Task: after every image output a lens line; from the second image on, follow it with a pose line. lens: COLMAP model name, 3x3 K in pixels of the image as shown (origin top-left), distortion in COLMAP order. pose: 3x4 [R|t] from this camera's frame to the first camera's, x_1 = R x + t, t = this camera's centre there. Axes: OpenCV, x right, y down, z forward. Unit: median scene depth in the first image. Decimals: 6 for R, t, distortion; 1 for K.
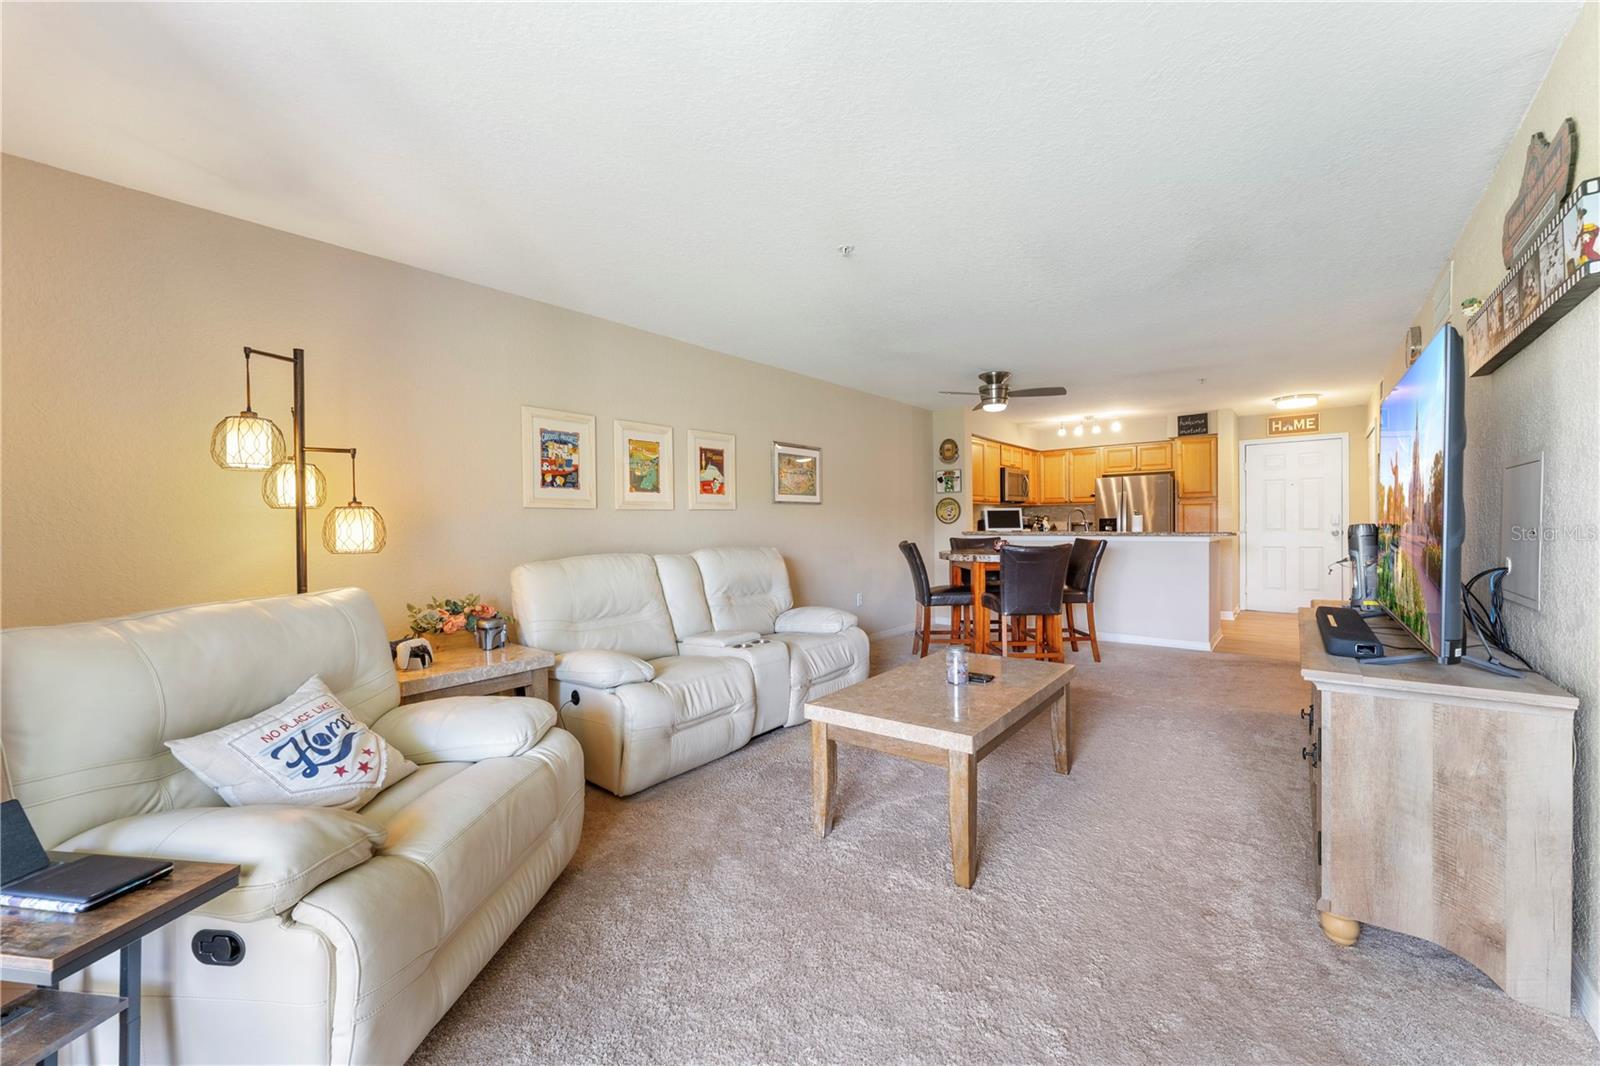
lens RADIAL K [[645.3, 0, 811.9], [0, 645.3, 529.6], [0, 0, 1]] dist [0.000792, -0.001188]
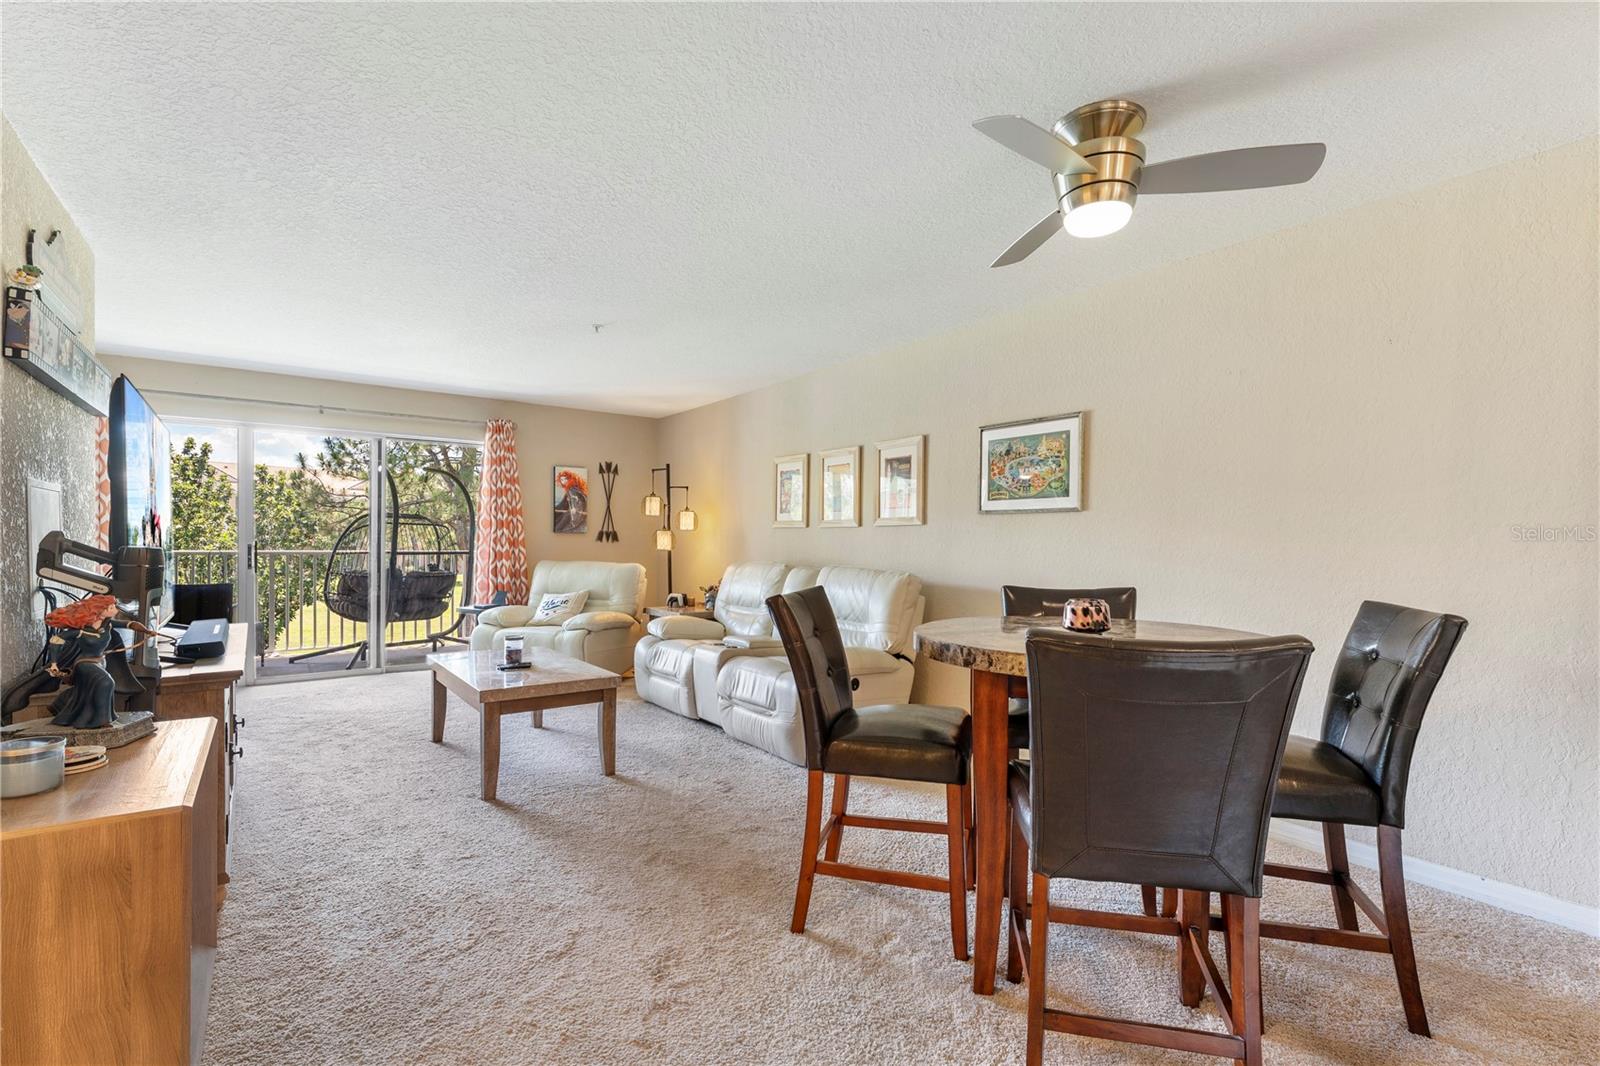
lens RADIAL K [[718.5, 0, 801.5], [0, 718.5, 548.8], [0, 0, 1]] dist [0.001339, -0.002547]
pose [[-0.273117, 0.021159, -0.961748, 0.851179], [-0.015014, 0.999543, 0.026254, -0.022938], [0.961864, 0.021611, -0.272674, 1.152052]]
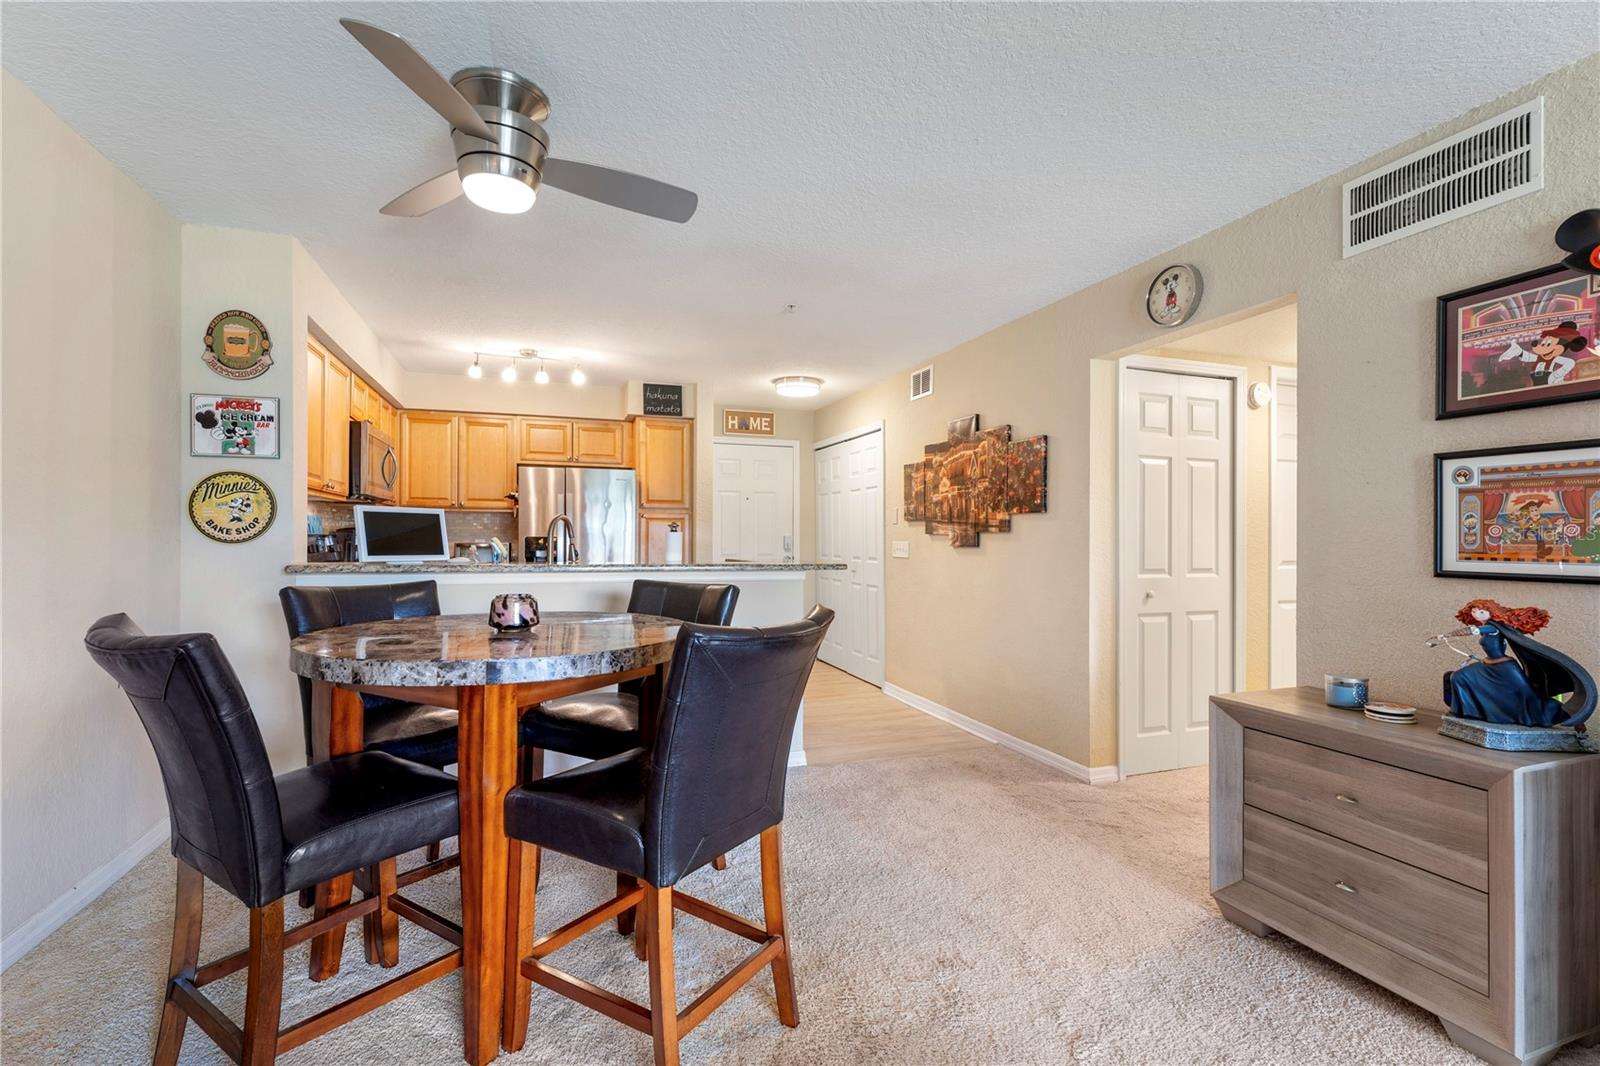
lens RADIAL K [[718.5, 0, 789.9], [0, 718.5, 540.2], [0, 0, 1]] dist [0.001339, -0.002547]
pose [[0.551466, 0.017663, 0.834011, 0.074904], [-0.004753, 0.999826, -0.018032, -0.007584], [-0.834184, 0.005980, 0.551454, 0.814068]]
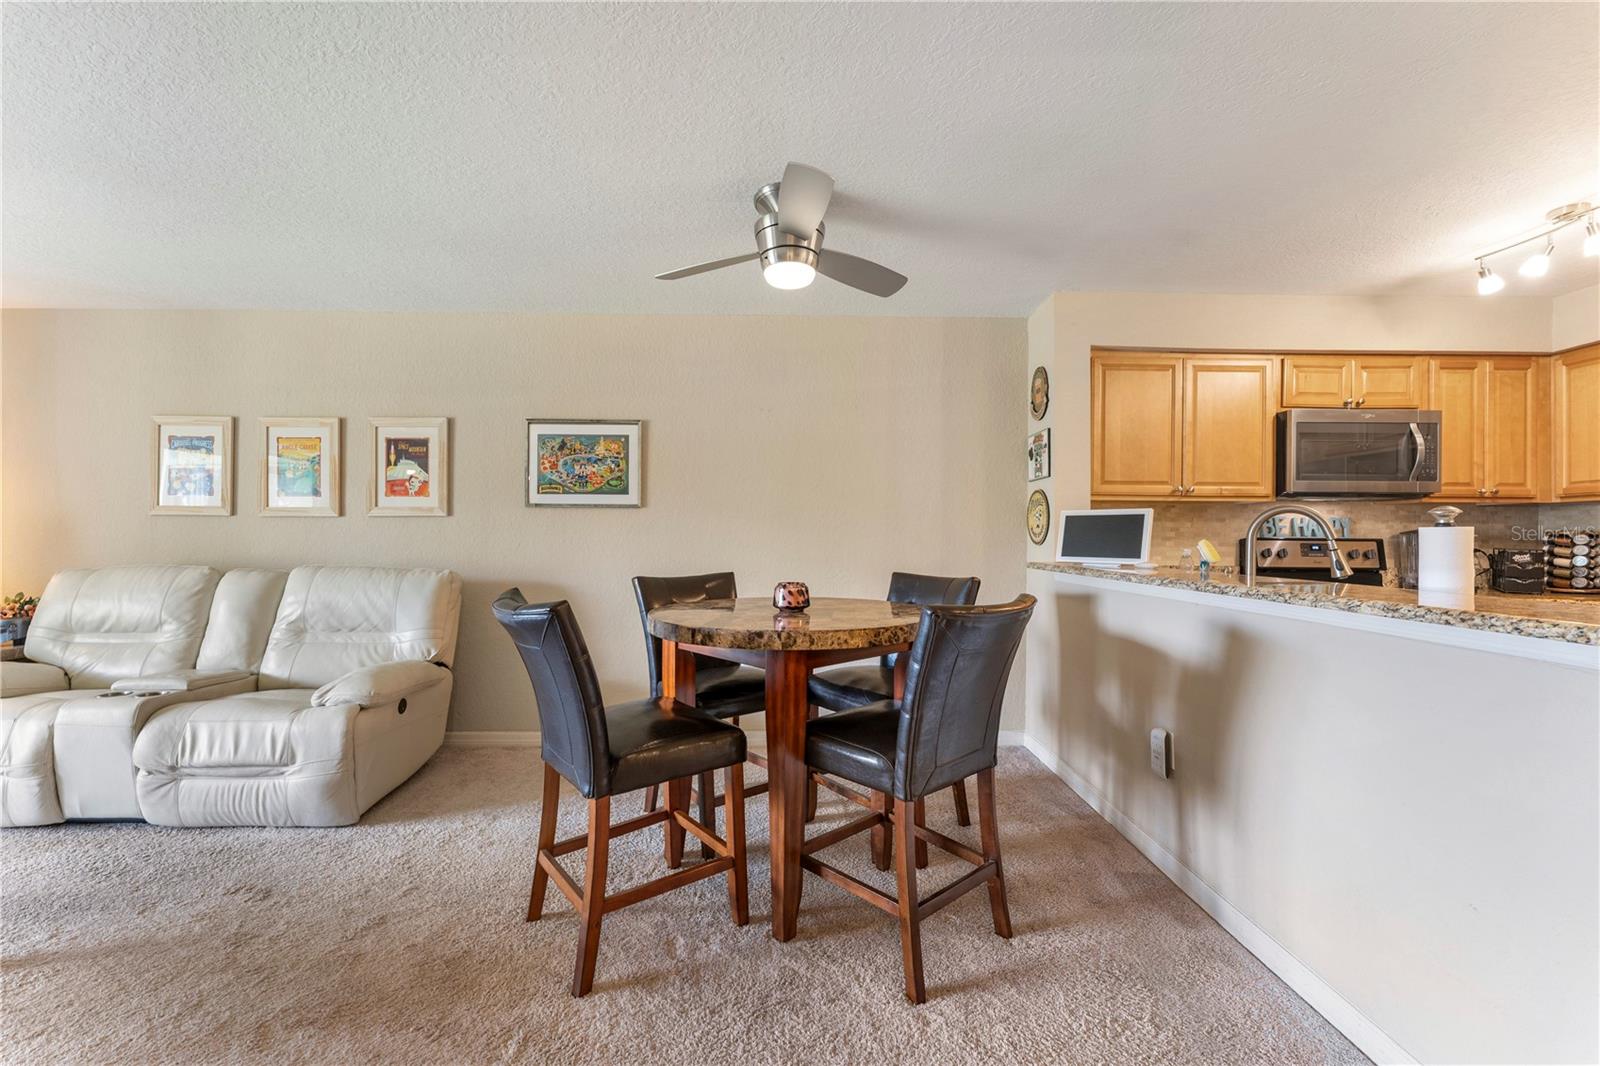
lens RADIAL K [[645.3, 0, 791.9], [0, 645.3, 536.2], [0, 0, 1]] dist [0.000792, -0.001188]
pose [[0.622933, 0.014826, -0.782135, 0.753219], [-0.021897, 0.999759, 0.001511, -0.018260], [0.781968, 0.016185, 0.623108, 0.882731]]
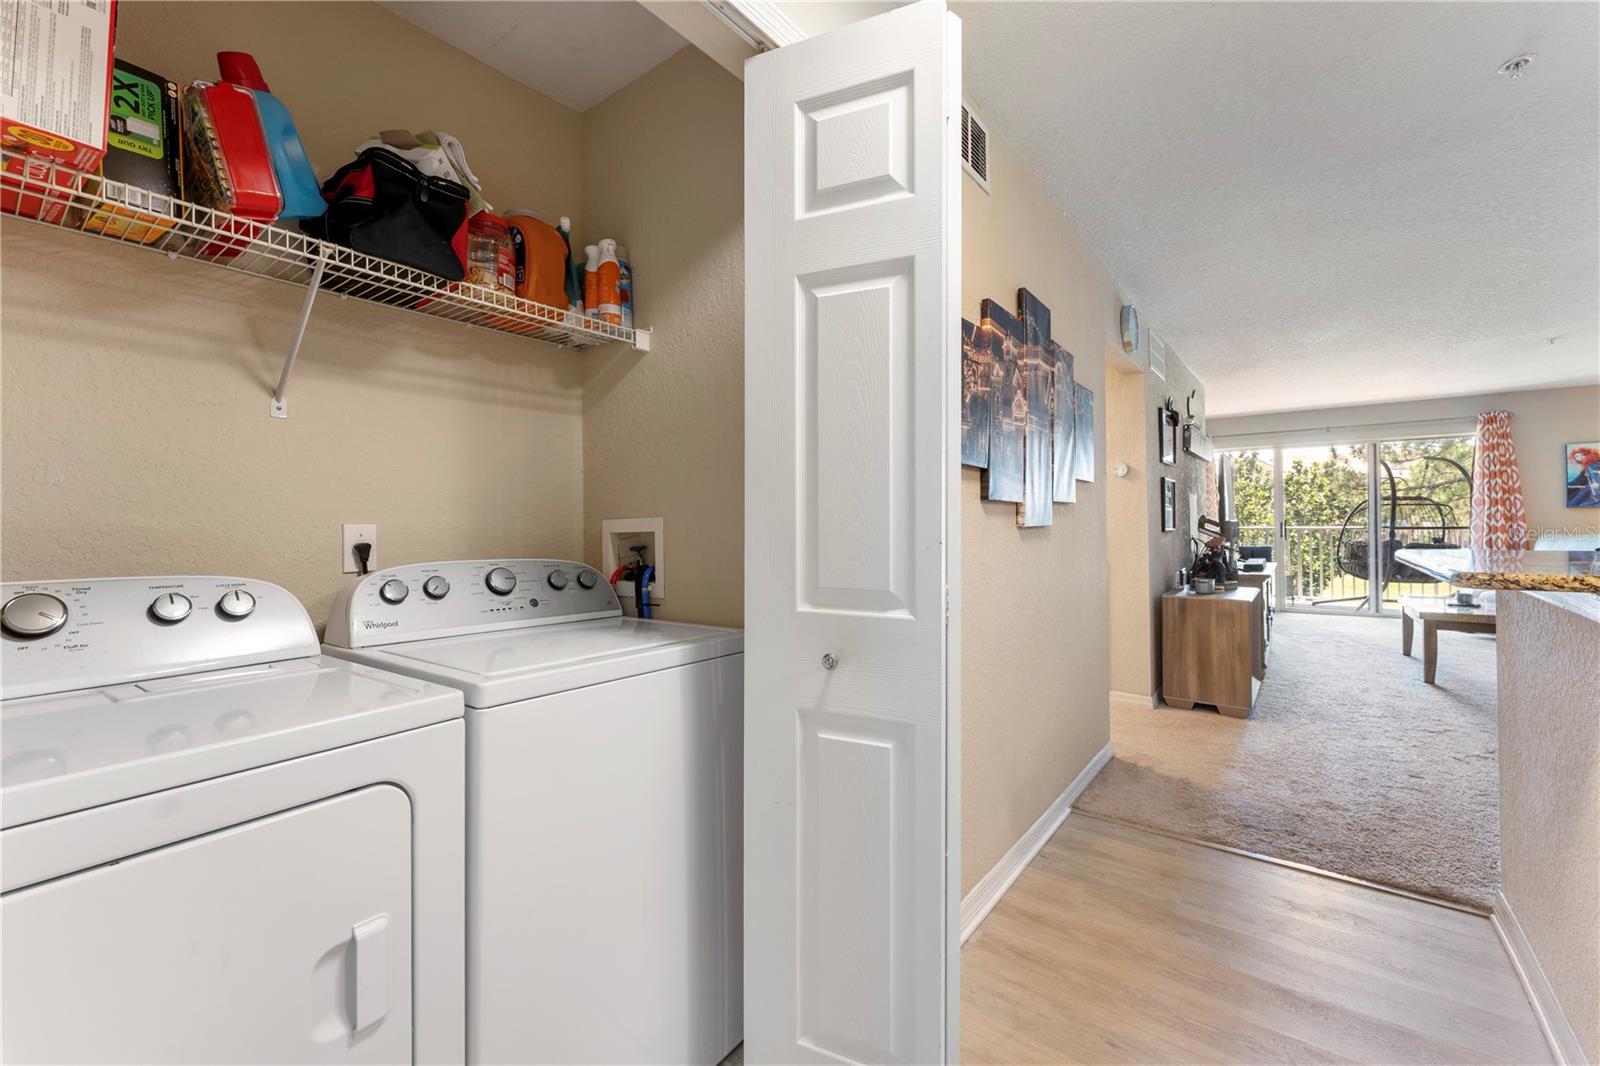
lens RADIAL K [[645.3, 0, 798.7], [0, 645.3, 520.2], [0, 0, 1]] dist [0.000792, -0.001188]
pose [[-0.999654, 0.021959, 0.014475, 1.209276], [0.022048, 0.999739, 0.006020, -0.027942], [-0.014339, 0.006337, -0.999877, 1.675082]]
